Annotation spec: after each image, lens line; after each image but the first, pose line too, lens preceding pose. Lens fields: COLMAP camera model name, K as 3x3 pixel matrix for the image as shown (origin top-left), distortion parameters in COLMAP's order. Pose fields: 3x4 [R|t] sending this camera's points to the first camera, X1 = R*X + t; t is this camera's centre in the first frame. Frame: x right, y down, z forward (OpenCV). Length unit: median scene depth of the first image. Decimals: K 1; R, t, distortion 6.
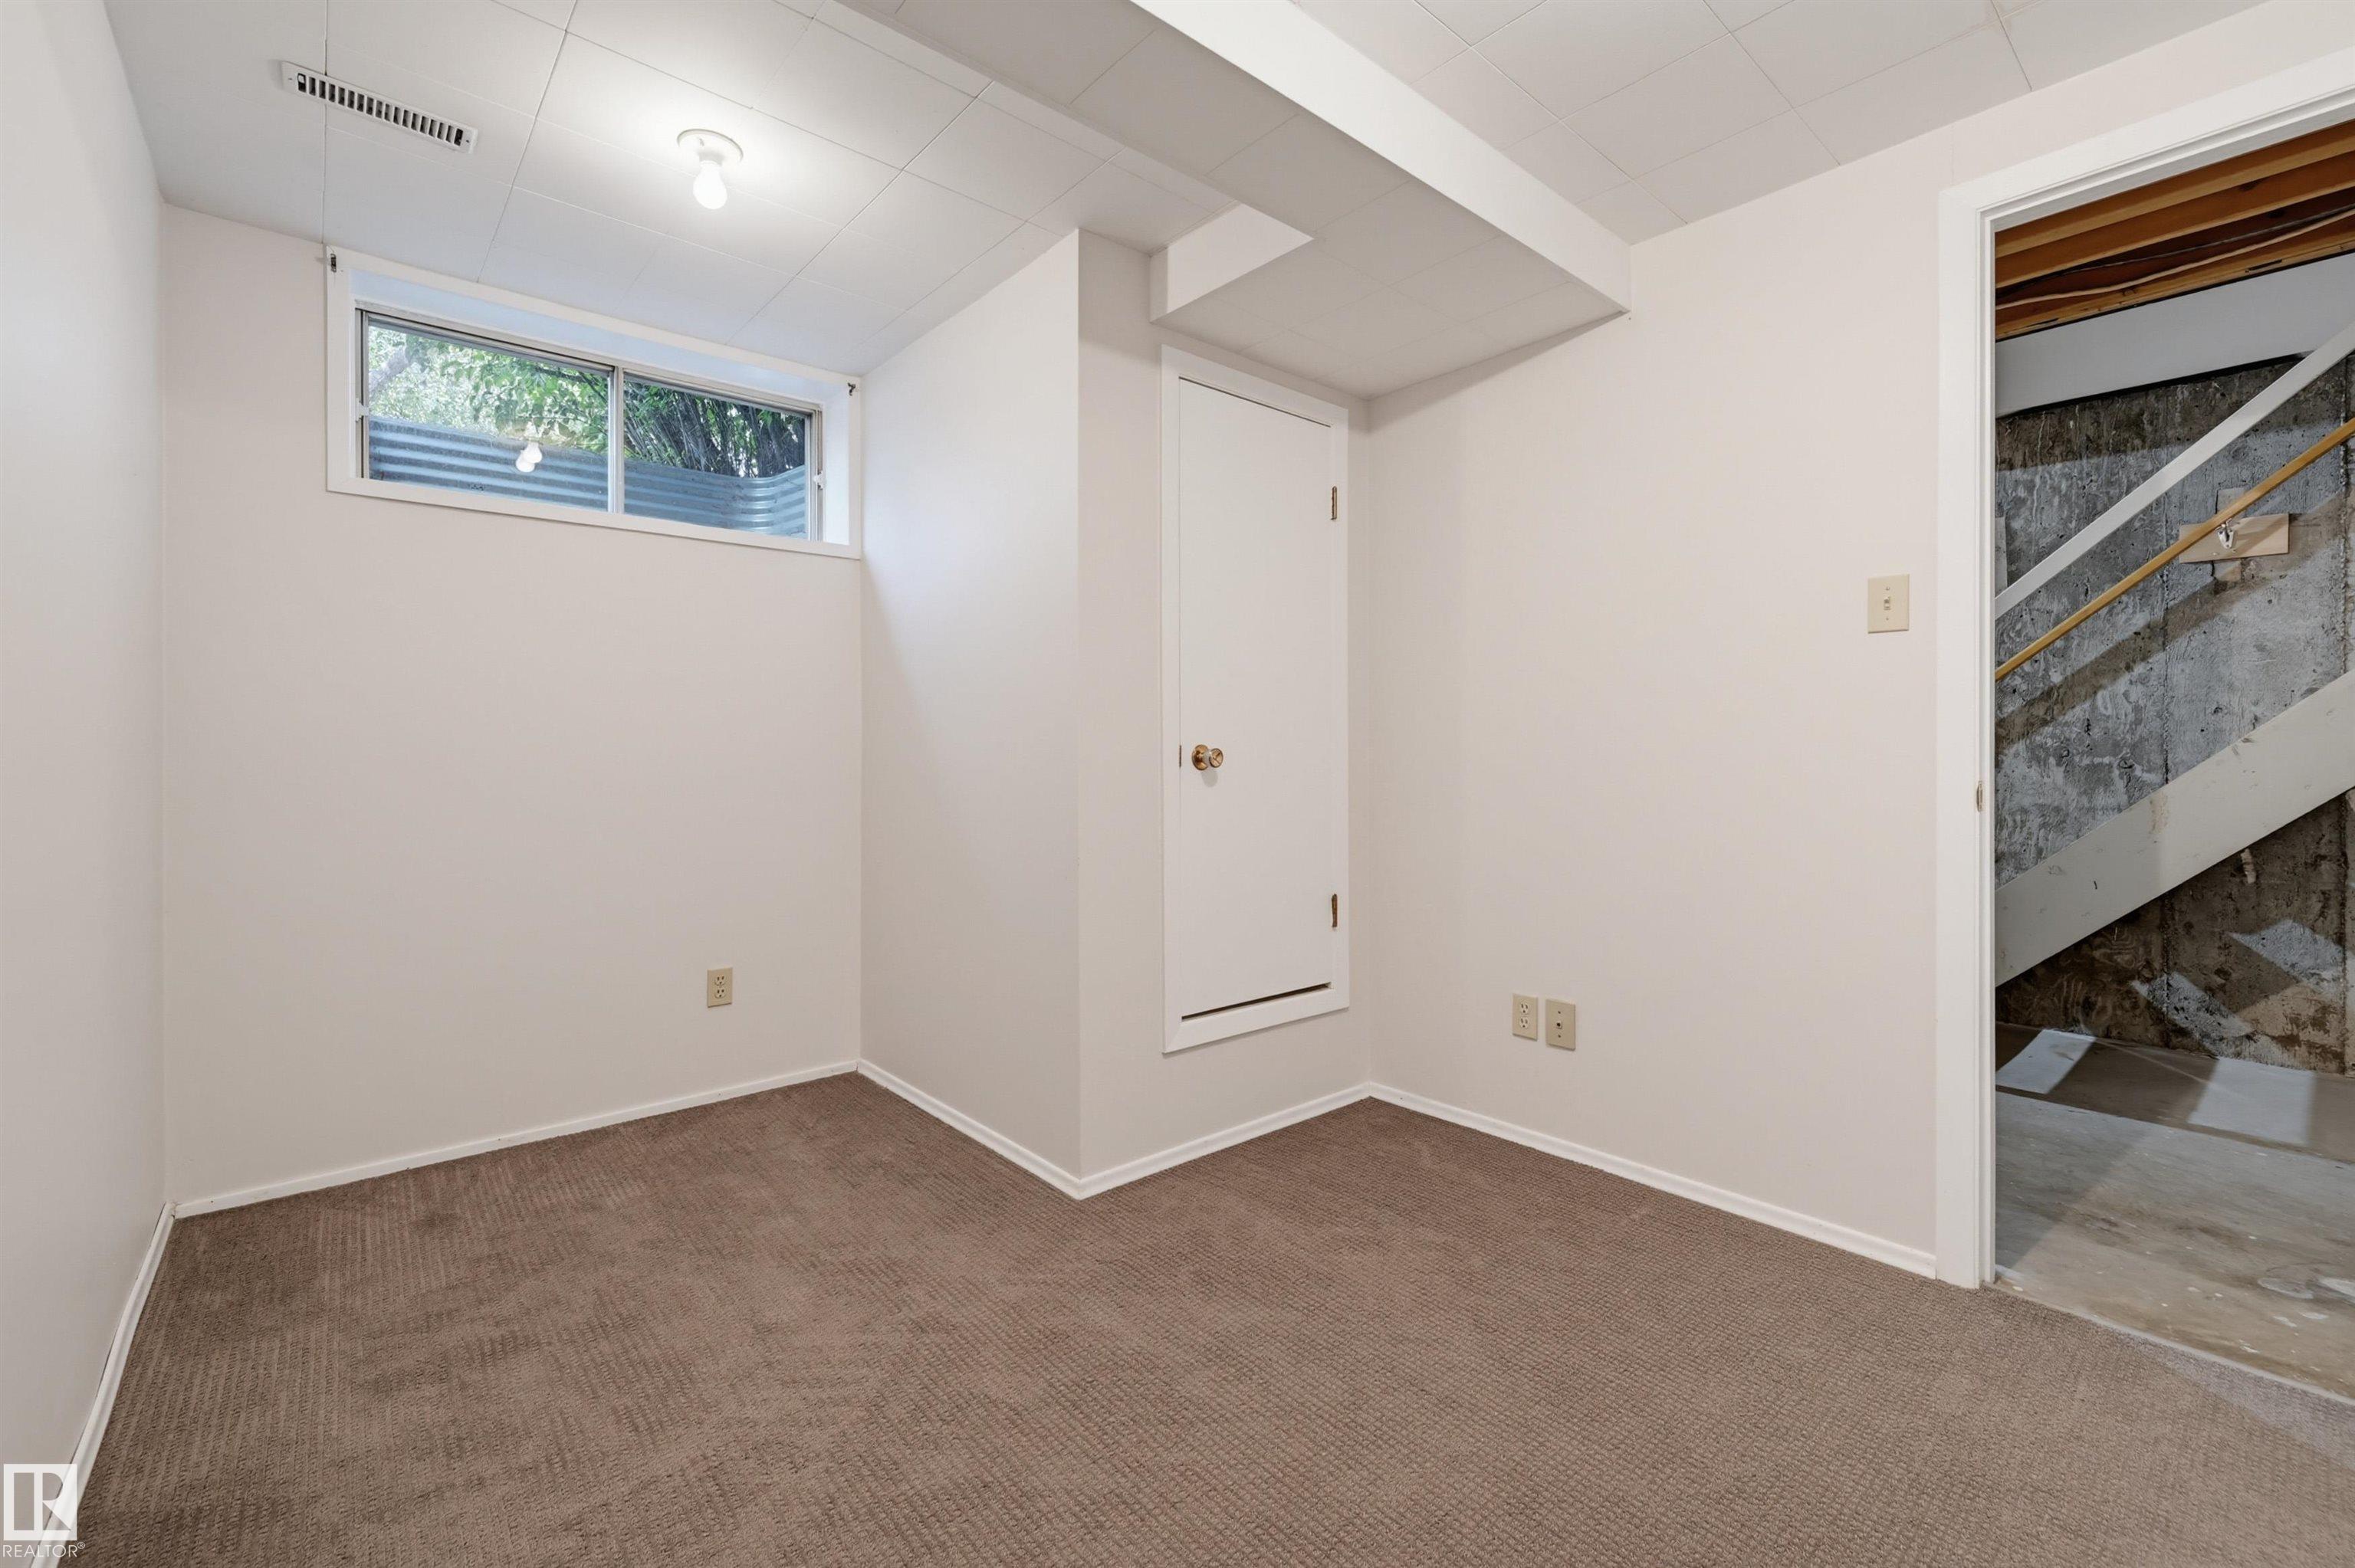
lens RADIAL K [[970.6, 0, 1176.9], [0, 970.6, 766.4], [0, 0, 1]] dist [0.000109, 0.001811]
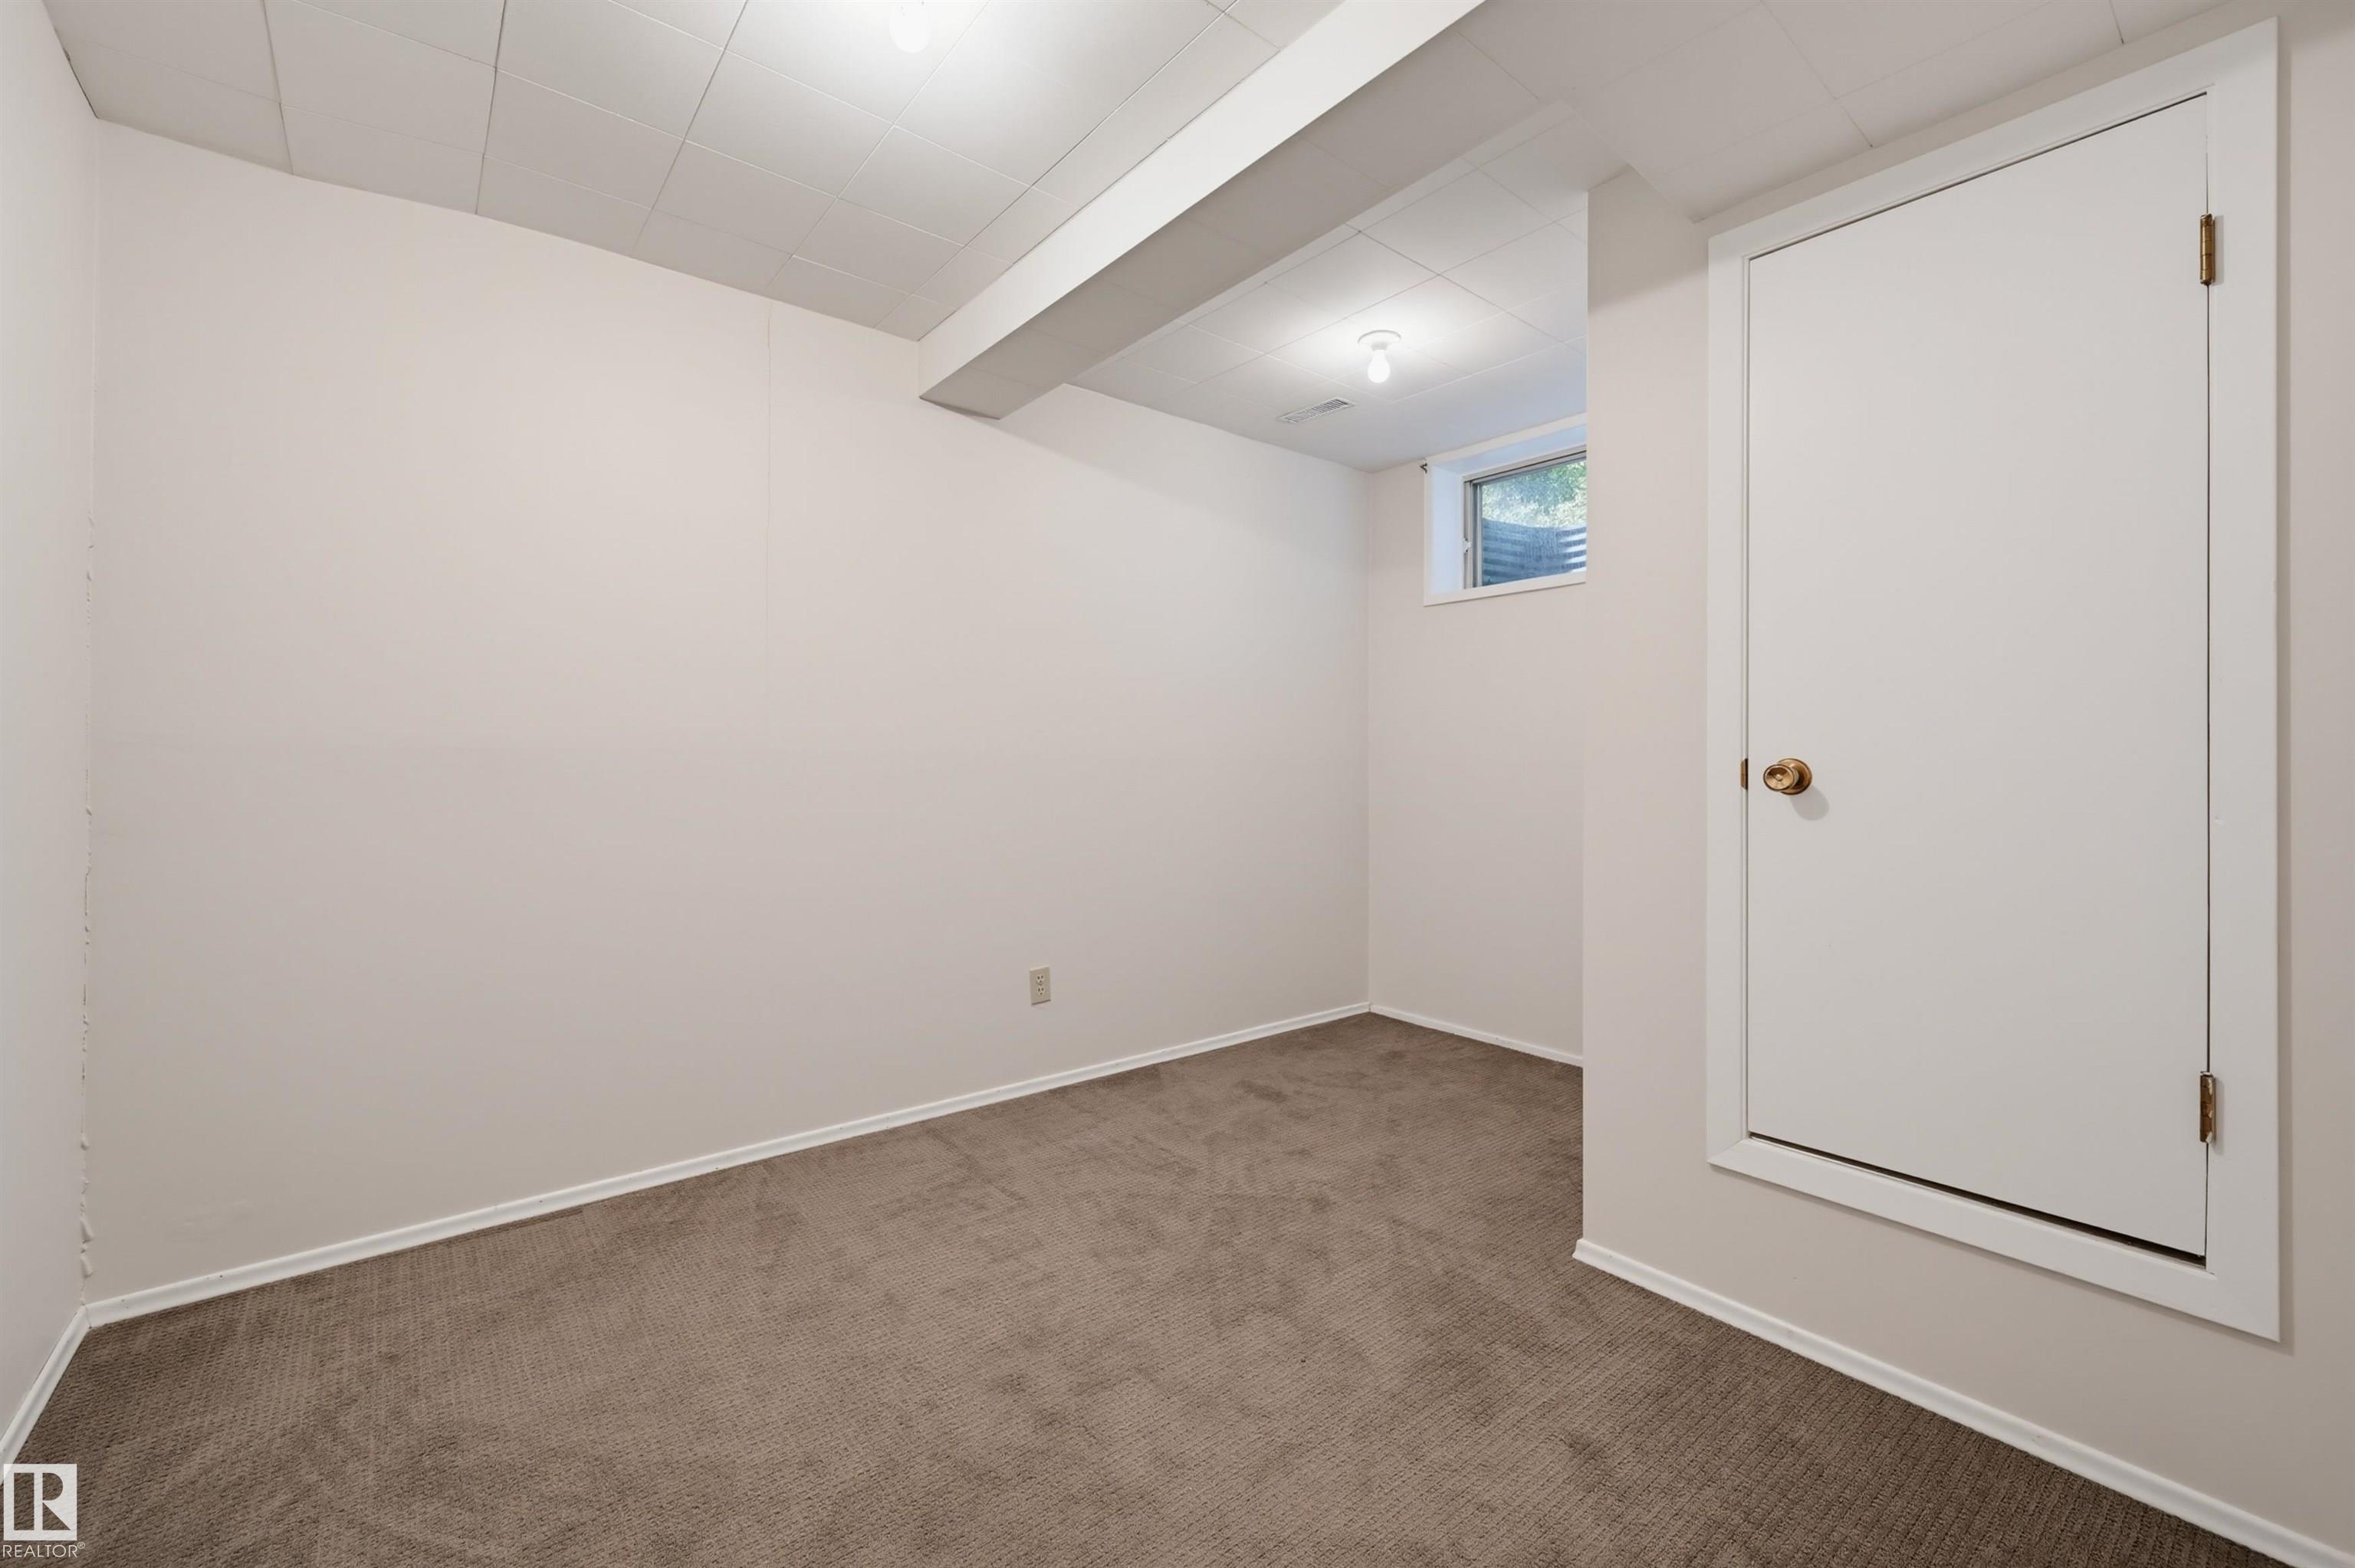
lens RADIAL K [[970.6, 0, 1179.7], [0, 970.6, 767.7], [0, 0, 1]] dist [0.000109, 0.001811]
pose [[-0.018245, 0.011716, -0.999765, 0.922123], [-0.018177, 0.999762, 0.012048, -0.020222], [0.999668, 0.018392, -0.018027, 0.723465]]
